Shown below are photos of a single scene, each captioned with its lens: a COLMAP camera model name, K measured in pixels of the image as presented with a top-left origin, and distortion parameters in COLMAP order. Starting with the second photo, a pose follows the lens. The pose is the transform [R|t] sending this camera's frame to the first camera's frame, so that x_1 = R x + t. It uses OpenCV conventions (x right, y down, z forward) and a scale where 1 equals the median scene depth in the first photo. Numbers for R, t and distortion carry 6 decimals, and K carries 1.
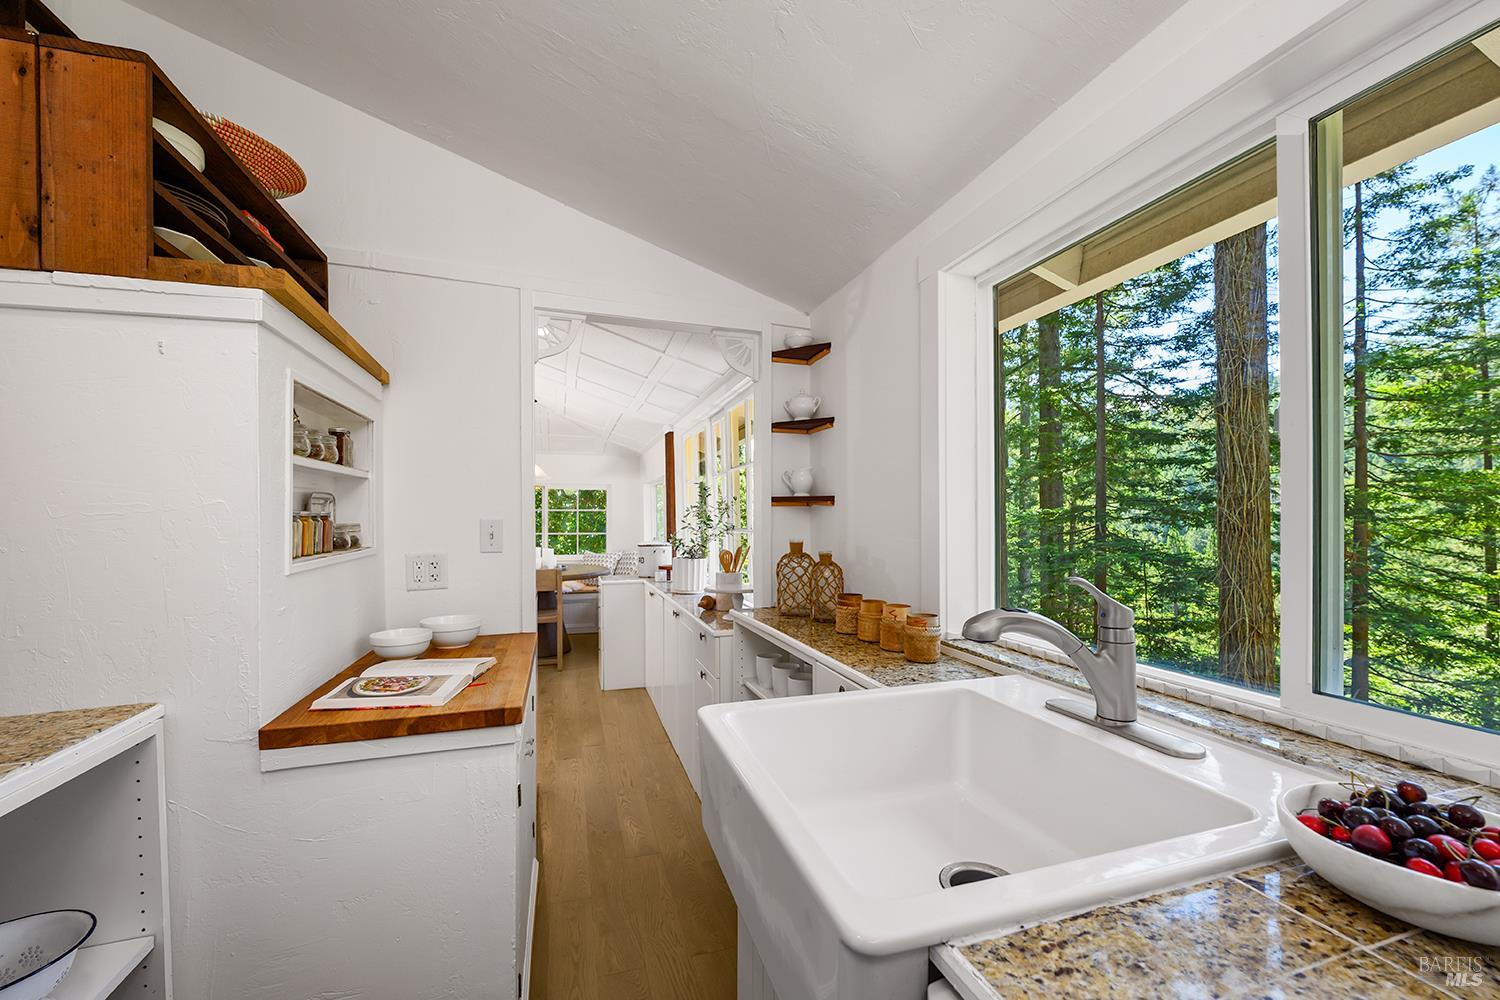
lens RADIAL K [[608.8, 0, 746.2], [0, 608.8, 497.2], [0, 0, 1]] dist [-0.002191, 0.000081]
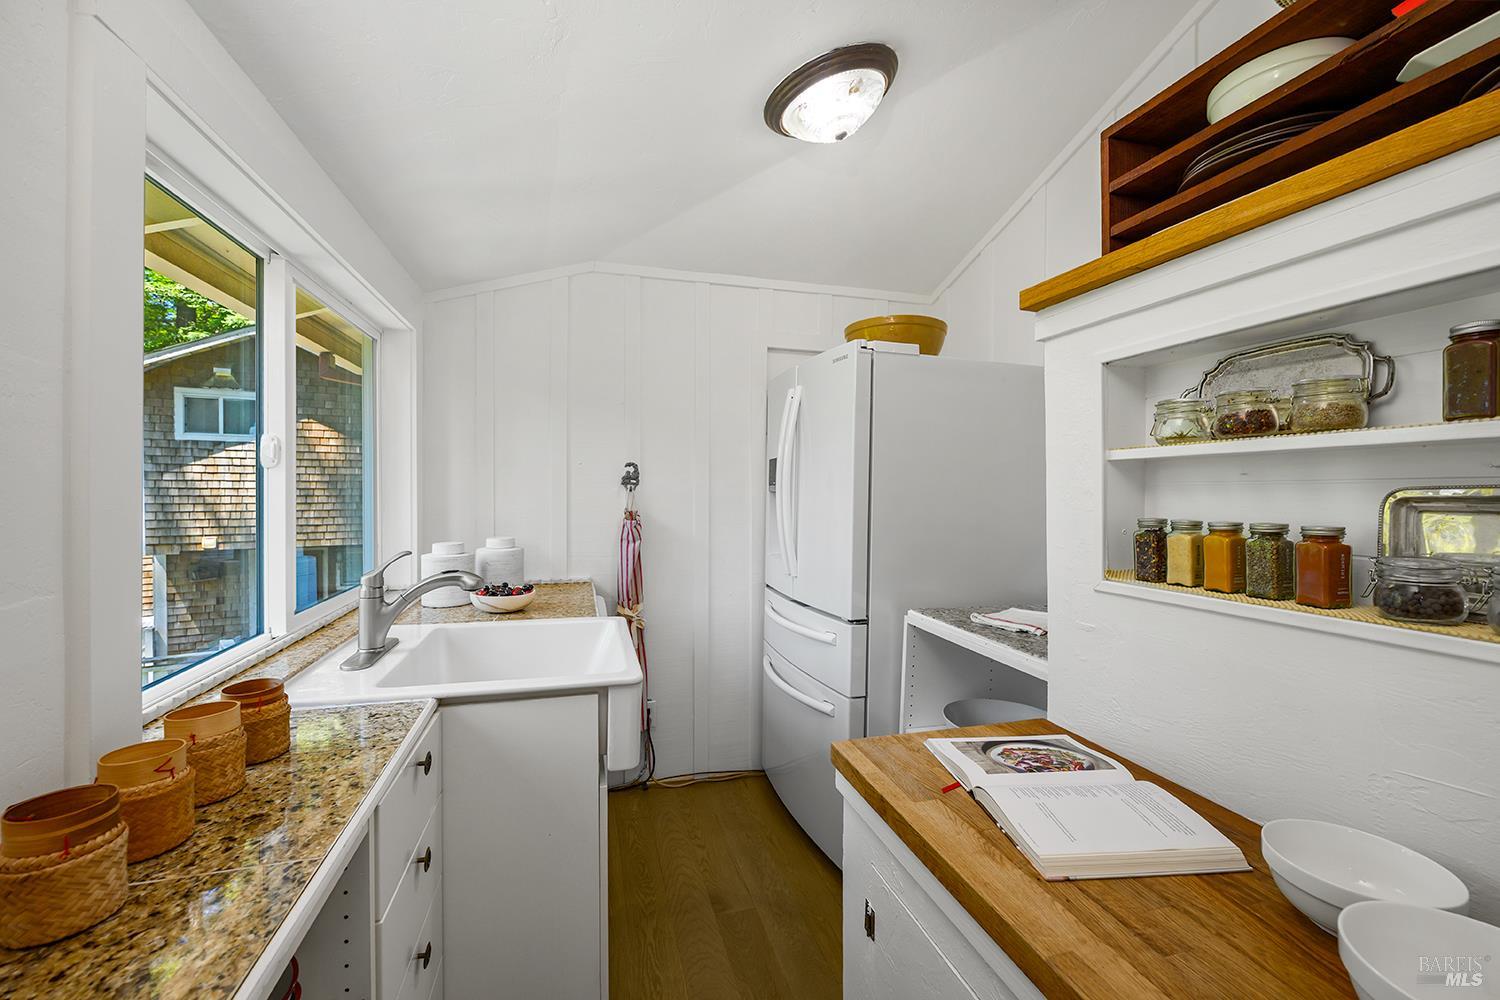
lens RADIAL K [[618.9, 0, 754.2], [0, 618.9, 481.8], [0, 0, 1]] dist [-0.000683, -0.000112]
pose [[-0.999800, -0.002227, 0.019861, -0.263550], [-0.002941, 0.999347, -0.036001, 0.005064], [-0.019768, -0.036052, -0.999154, 1.810001]]
